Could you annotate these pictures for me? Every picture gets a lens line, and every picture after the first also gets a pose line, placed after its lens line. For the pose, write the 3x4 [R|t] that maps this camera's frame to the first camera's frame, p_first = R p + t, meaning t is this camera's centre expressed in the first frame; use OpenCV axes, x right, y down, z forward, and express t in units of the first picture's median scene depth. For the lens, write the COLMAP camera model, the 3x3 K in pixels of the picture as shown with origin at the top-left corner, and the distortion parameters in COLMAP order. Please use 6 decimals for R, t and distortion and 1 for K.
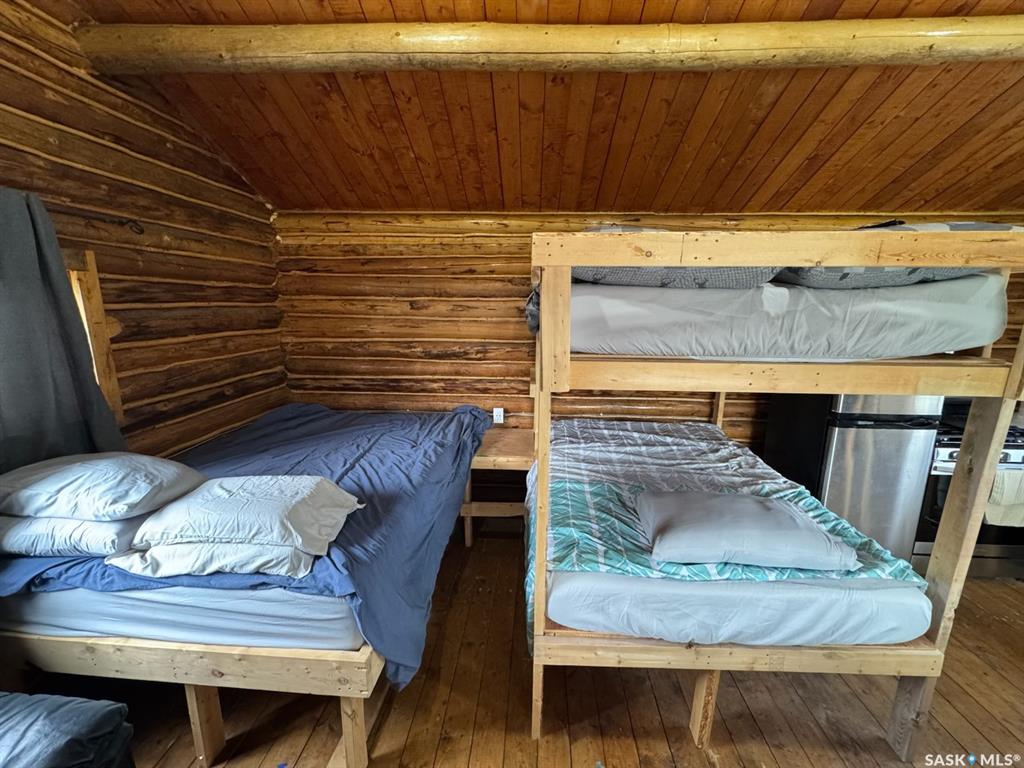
lens RADIAL K [[407.8, 0, 510.7], [0, 407.8, 384.7], [0, 0, 1]] dist [-0.002173, -0.000186]
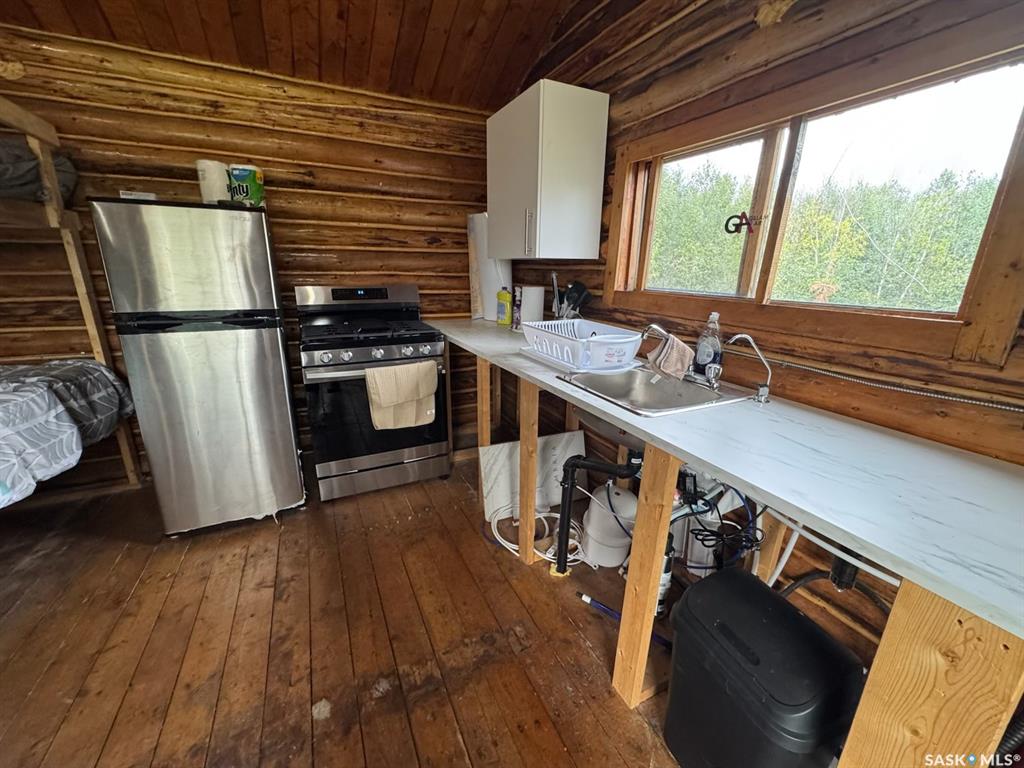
lens RADIAL K [[407.8, 0, 510.7], [0, 407.8, 384.7], [0, 0, 1]] dist [-0.002173, -0.000186]
pose [[0.867160, -0.131279, 0.480417, 0.808333], [0.095655, 0.990576, 0.098027, 0.144580], [-0.488758, -0.039051, 0.871545, 0.041358]]
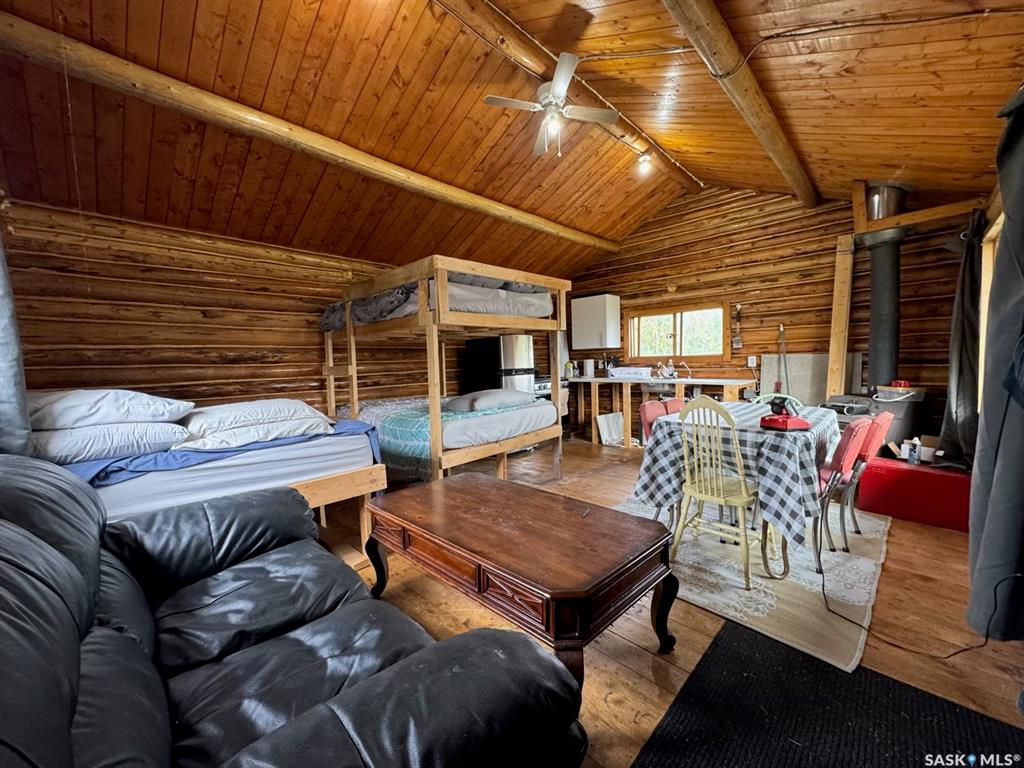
lens RADIAL K [[407.8, 0, 510.7], [0, 407.8, 384.7], [0, 0, 1]] dist [-0.002173, -0.000186]
pose [[0.655308, -0.067727, 0.752320, -0.565466], [0.193377, 0.977824, -0.080413, 0.247817], [-0.730190, 0.198176, 0.653872, -0.284870]]
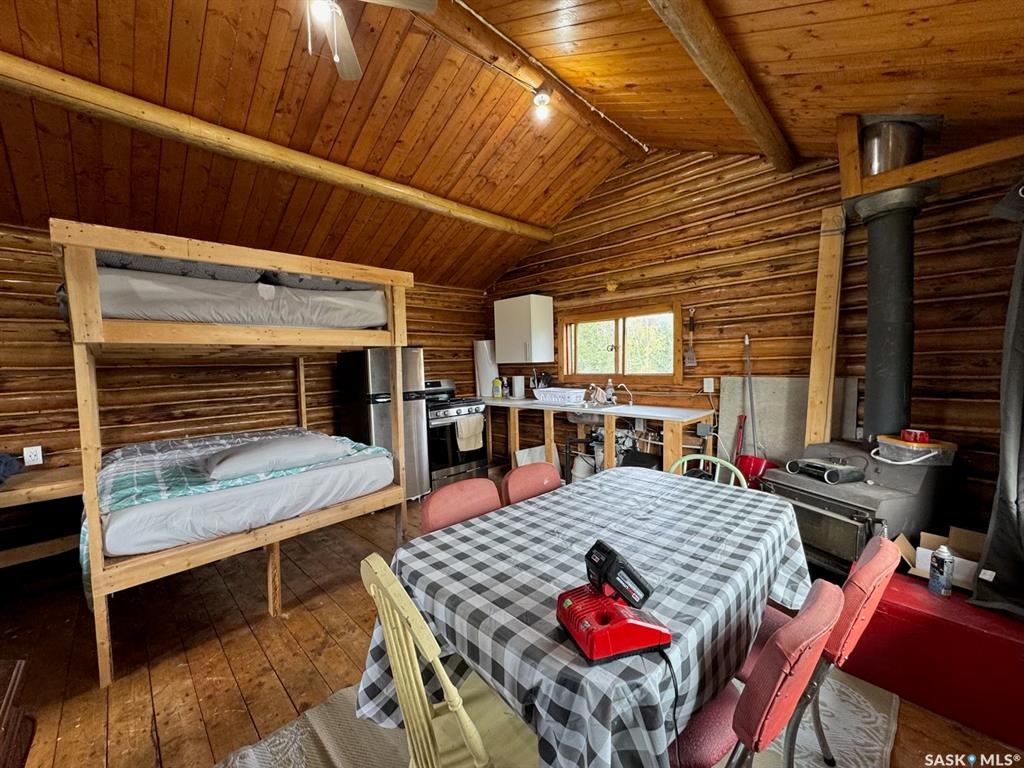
lens RADIAL K [[407.8, 0, 510.7], [0, 407.8, 384.7], [0, 0, 1]] dist [-0.002173, -0.000186]
pose [[0.667377, -0.061233, 0.742198, 0.015017], [0.188358, 0.978089, -0.088675, 0.208255], [-0.720506, 0.198978, 0.664288, -0.318622]]
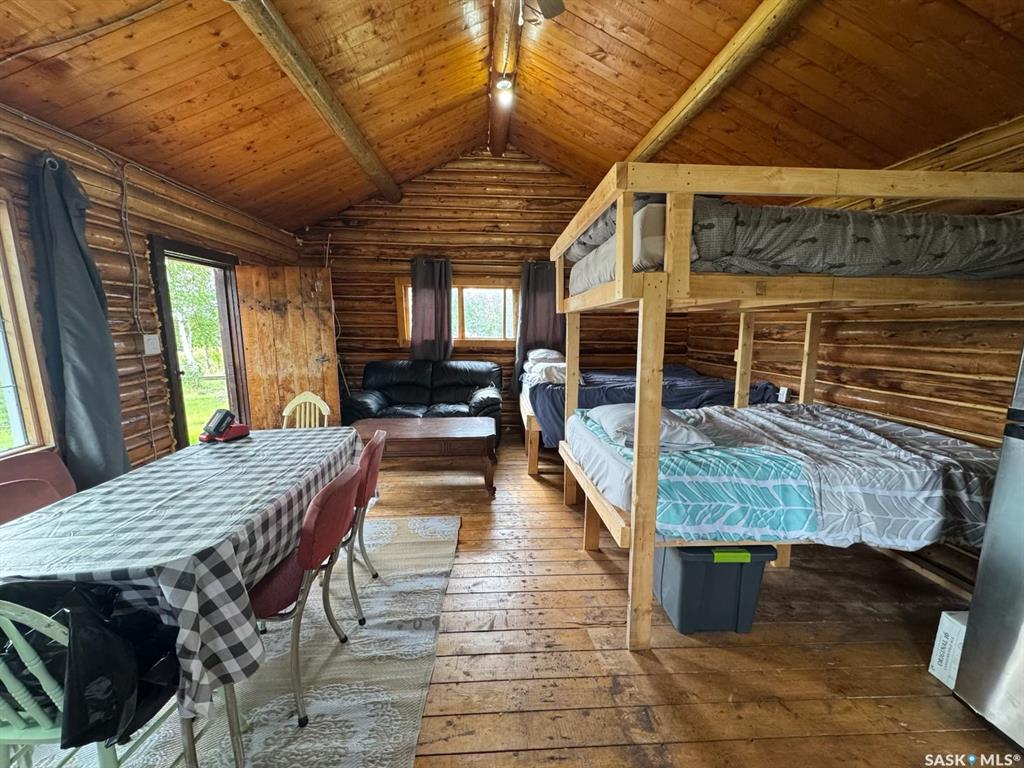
lens RADIAL K [[407.8, 0, 510.7], [0, 407.8, 384.7], [0, 0, 1]] dist [-0.002173, -0.000186]
pose [[0.118911, 0.130464, -0.984296, 0.975867], [-0.204738, 0.973248, 0.104265, 0.092119], [0.971567, 0.189125, 0.142441, 0.197649]]
